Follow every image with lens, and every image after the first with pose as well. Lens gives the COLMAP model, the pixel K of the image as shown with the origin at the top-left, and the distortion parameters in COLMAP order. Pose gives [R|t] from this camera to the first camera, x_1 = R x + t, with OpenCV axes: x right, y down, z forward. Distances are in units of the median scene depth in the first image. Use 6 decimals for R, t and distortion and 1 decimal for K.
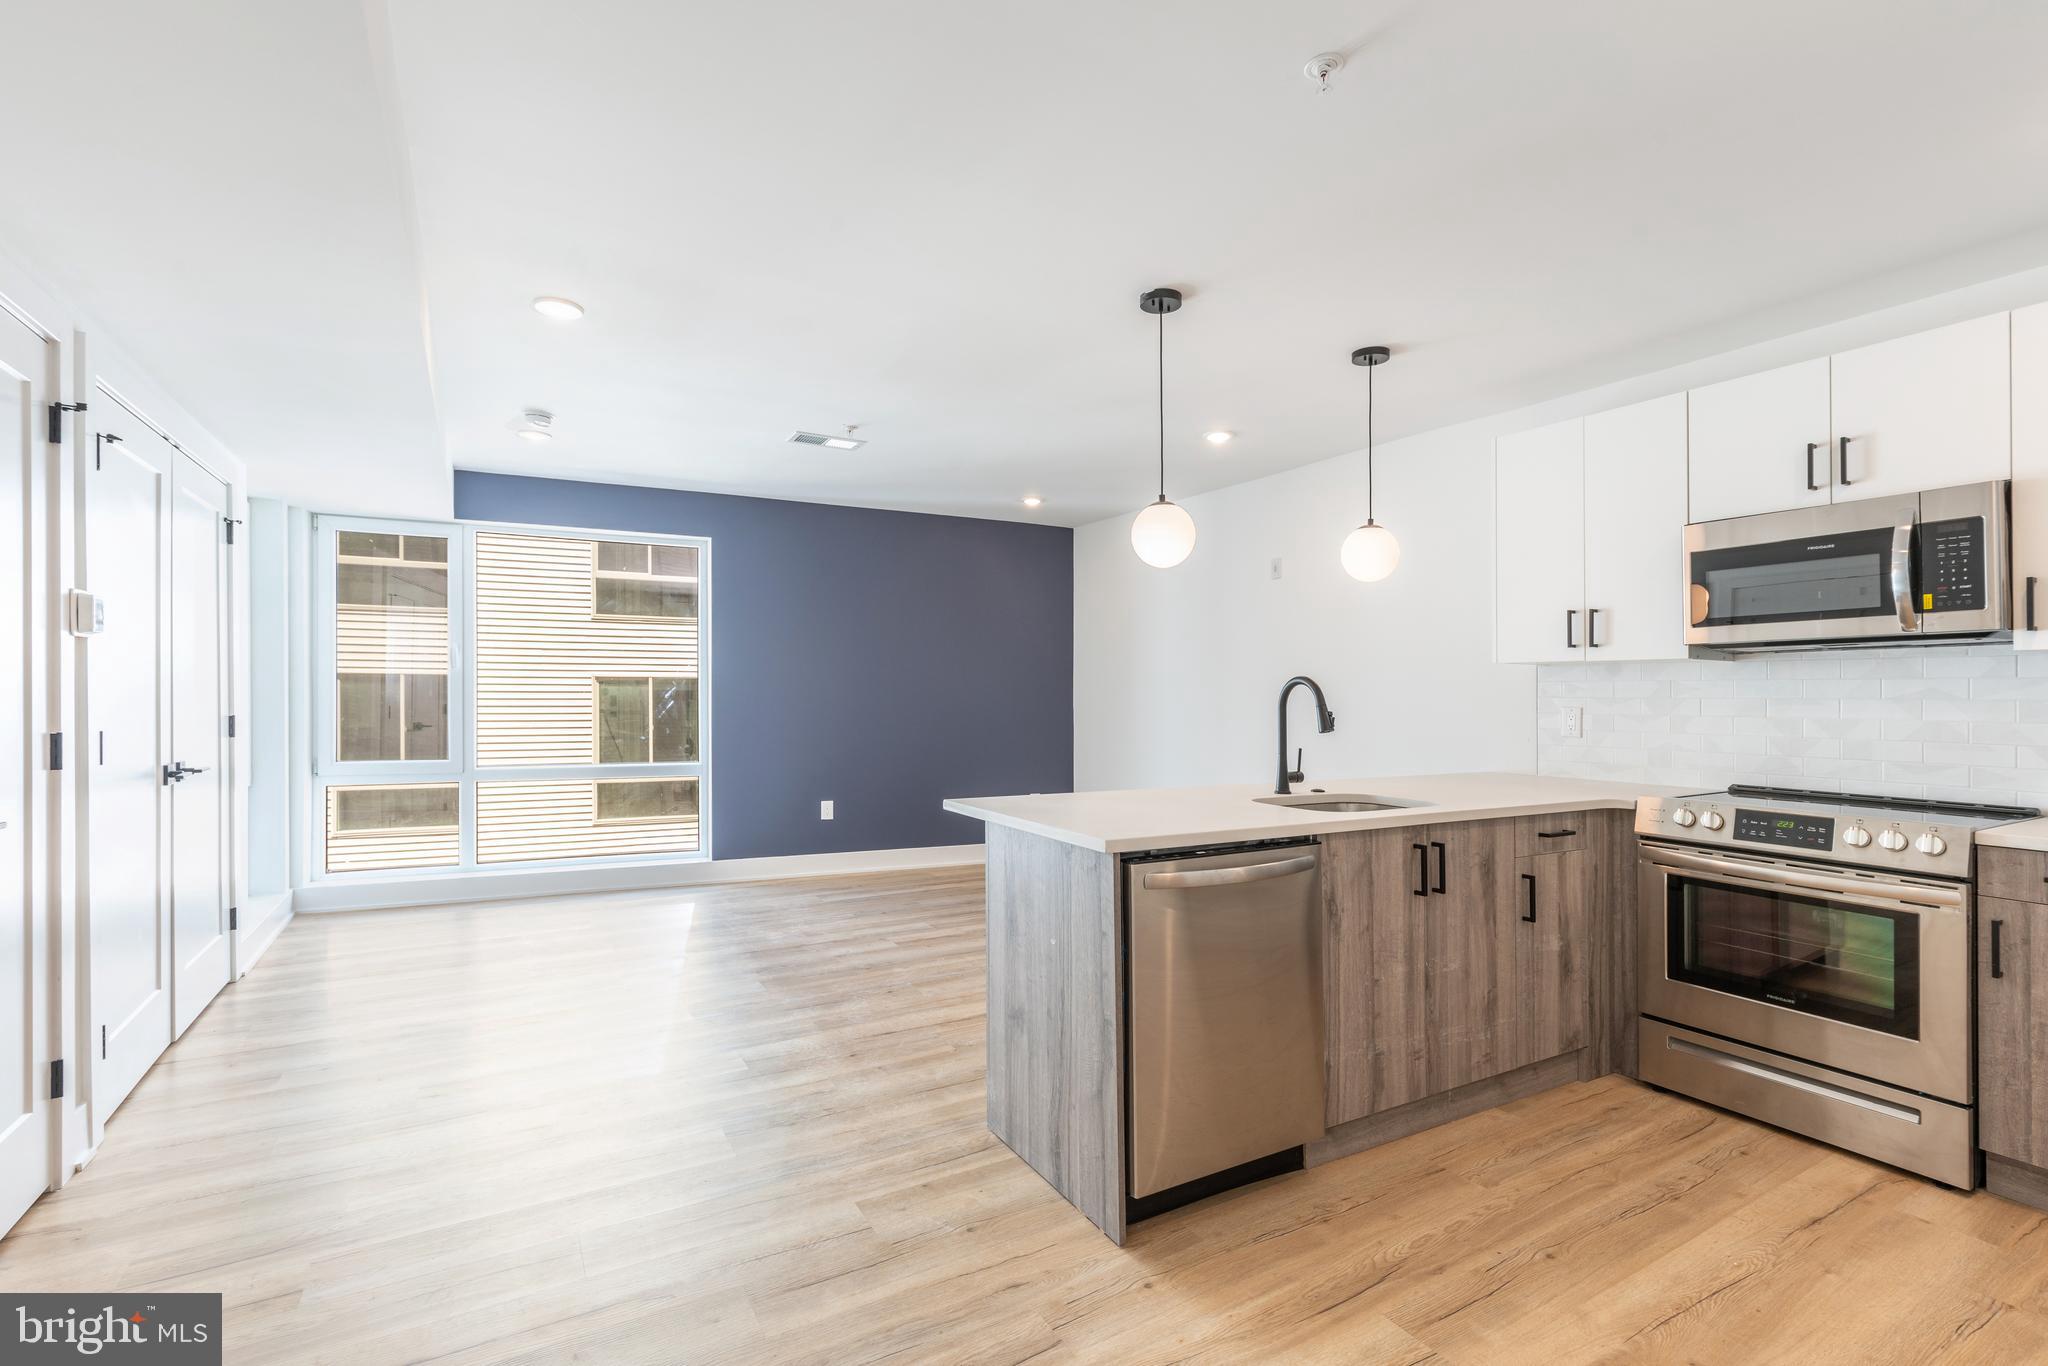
lens RADIAL K [[925.5, 0, 1025.1], [0, 925.5, 688.2], [0, 0, 1]] dist [0.003459, -0.000719]
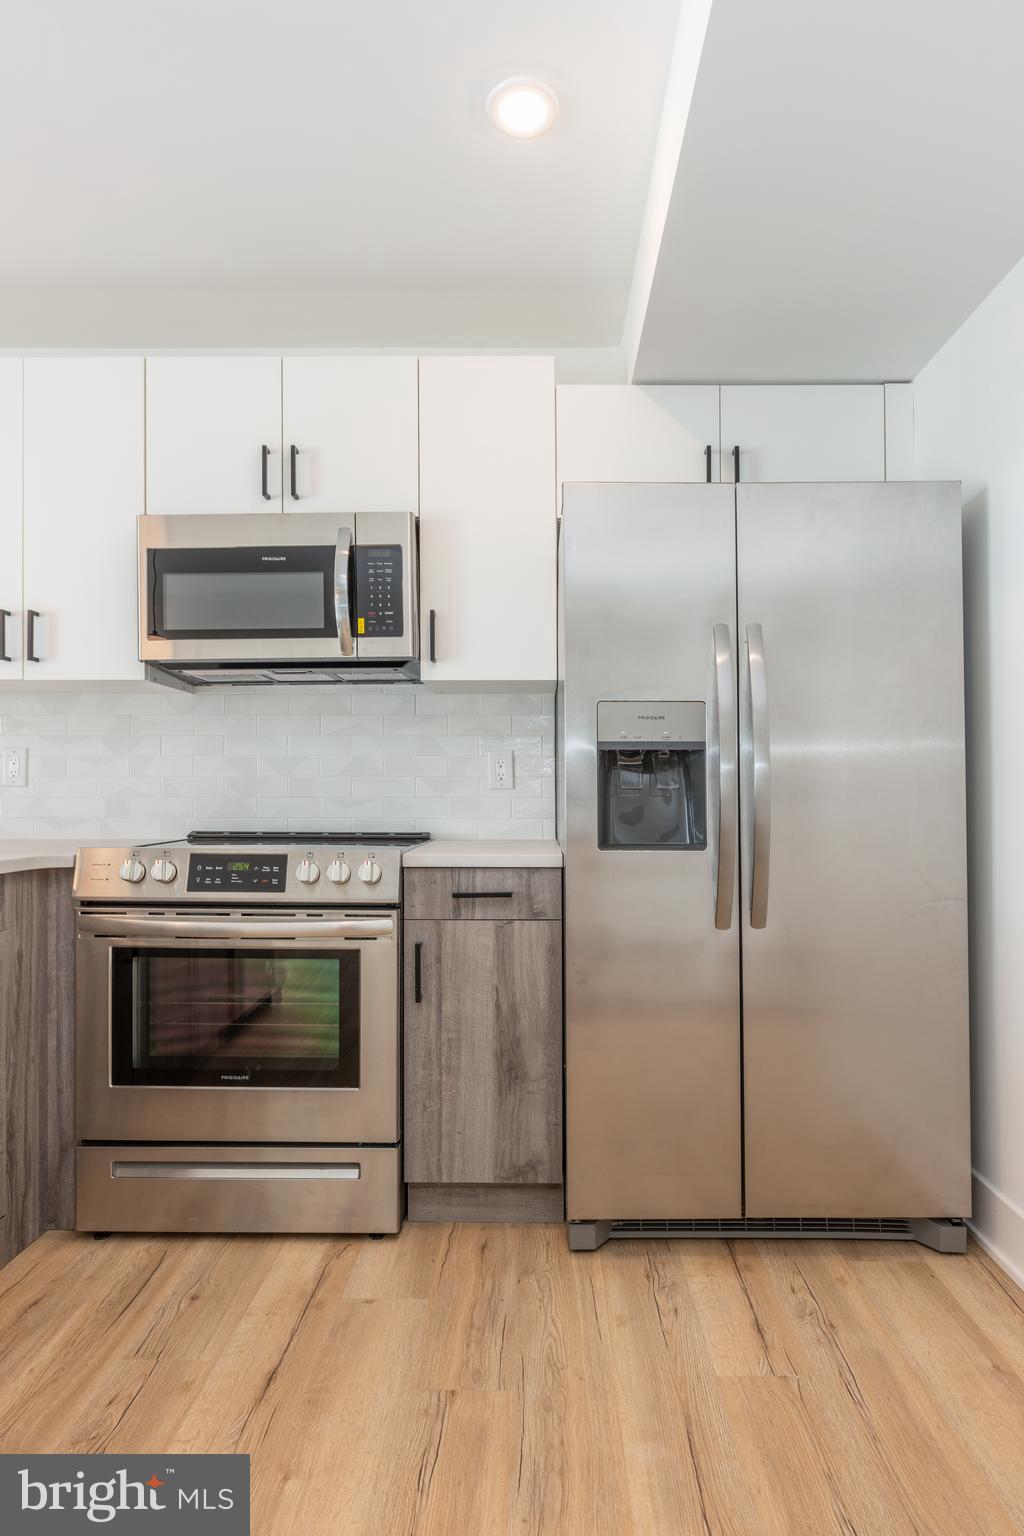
lens RADIAL K [[827.5, 0, 544.6], [0, 827.5, 785.5], [0, 0, 1]] dist [0.000470, -0.001722]
pose [[0.508643, 0.001970, 0.860975, 0.307216], [-0.002564, 0.999996, -0.000774, 0.071513], [-0.860974, -0.001814, 0.508646, 0.373202]]
